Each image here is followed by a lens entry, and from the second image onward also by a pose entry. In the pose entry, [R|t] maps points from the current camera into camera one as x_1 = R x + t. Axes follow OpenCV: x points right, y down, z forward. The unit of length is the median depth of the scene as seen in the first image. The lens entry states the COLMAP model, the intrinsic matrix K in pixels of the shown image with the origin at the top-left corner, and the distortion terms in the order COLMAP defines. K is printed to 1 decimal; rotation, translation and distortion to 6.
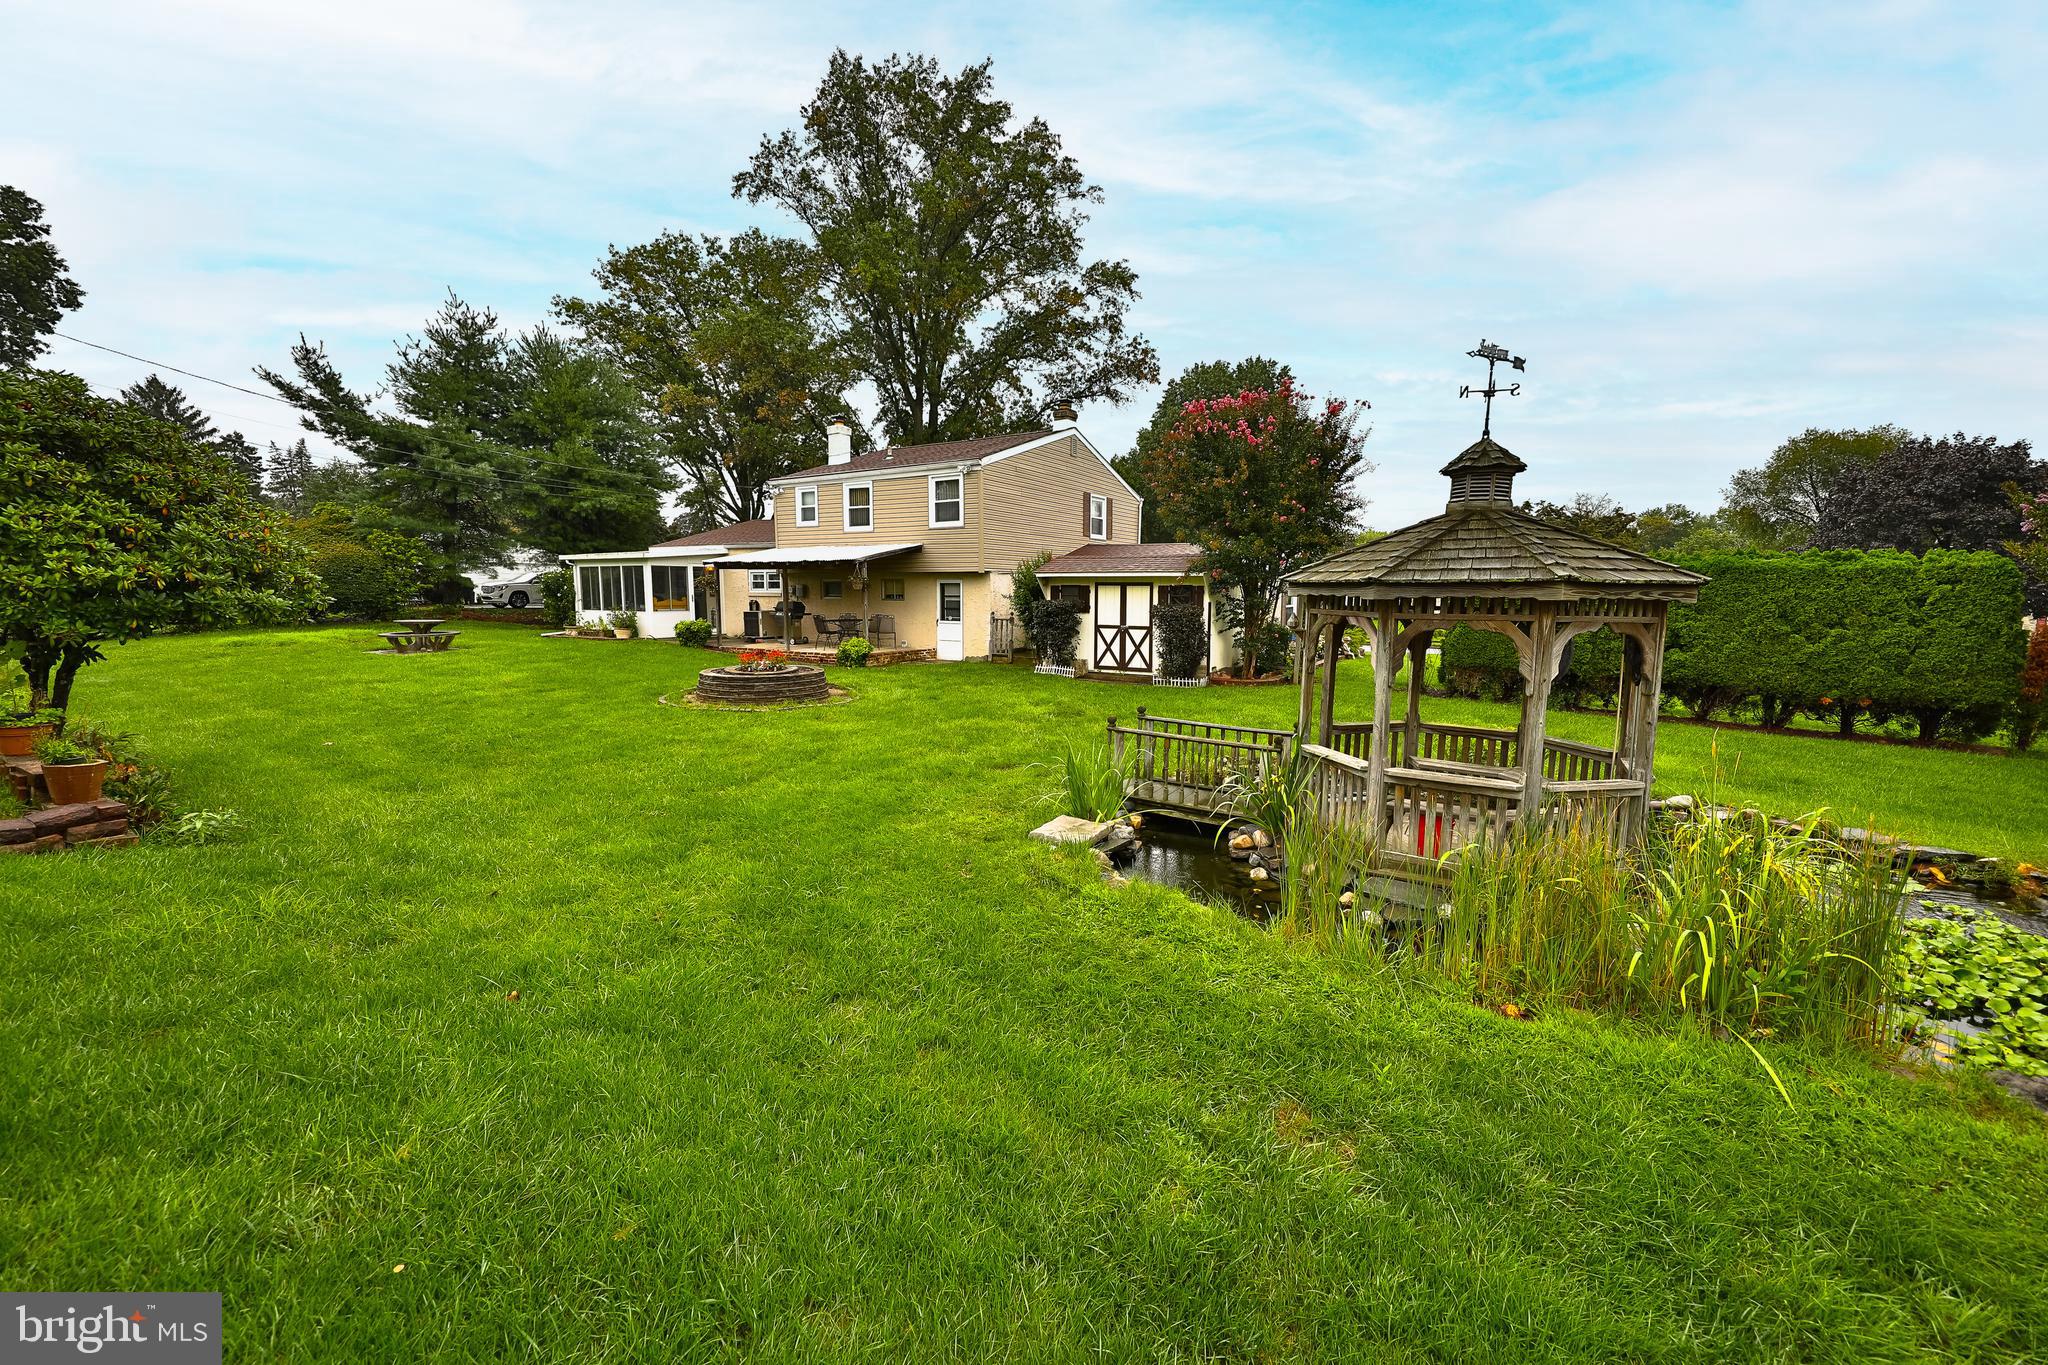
lens RADIAL K [[744.2, 0, 1024.0], [0, 744.2, 682.5], [0, 0, 1]] dist [-0.002462, -0.000426]
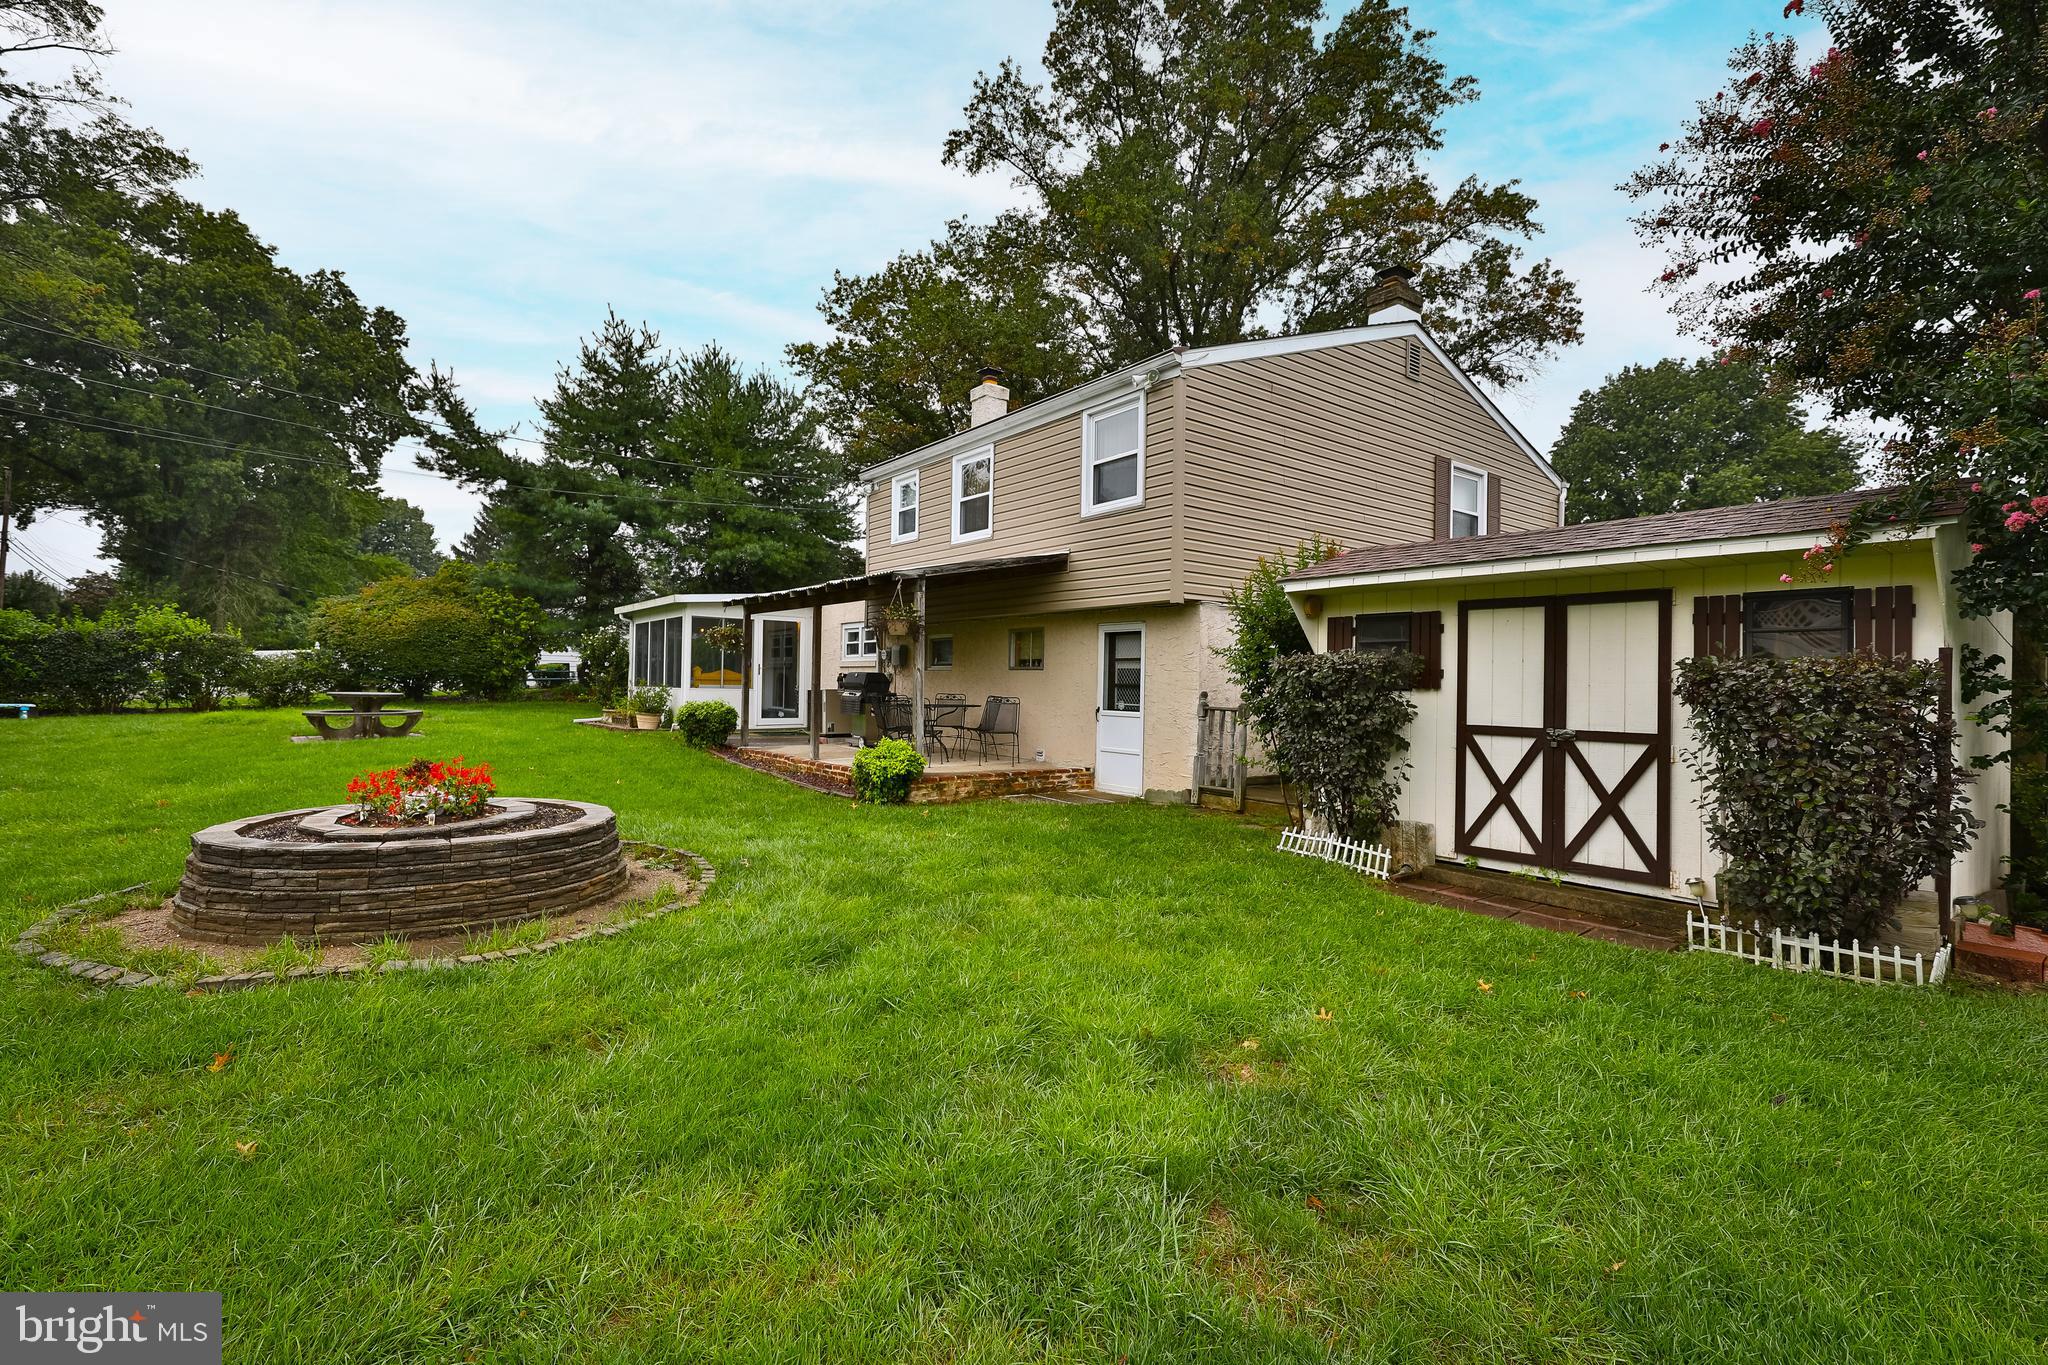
lens RADIAL K [[914.0, 0, 1024.0], [0, 914.0, 682.5], [0, 0, 1]] dist [0.003151, 0.000507]
pose [[0.937956, 0.013025, -0.346509, 0.043251], [-0.057083, 0.991461, -0.117248, -0.029088], [0.342023, 0.129754, 0.930690, 0.433148]]
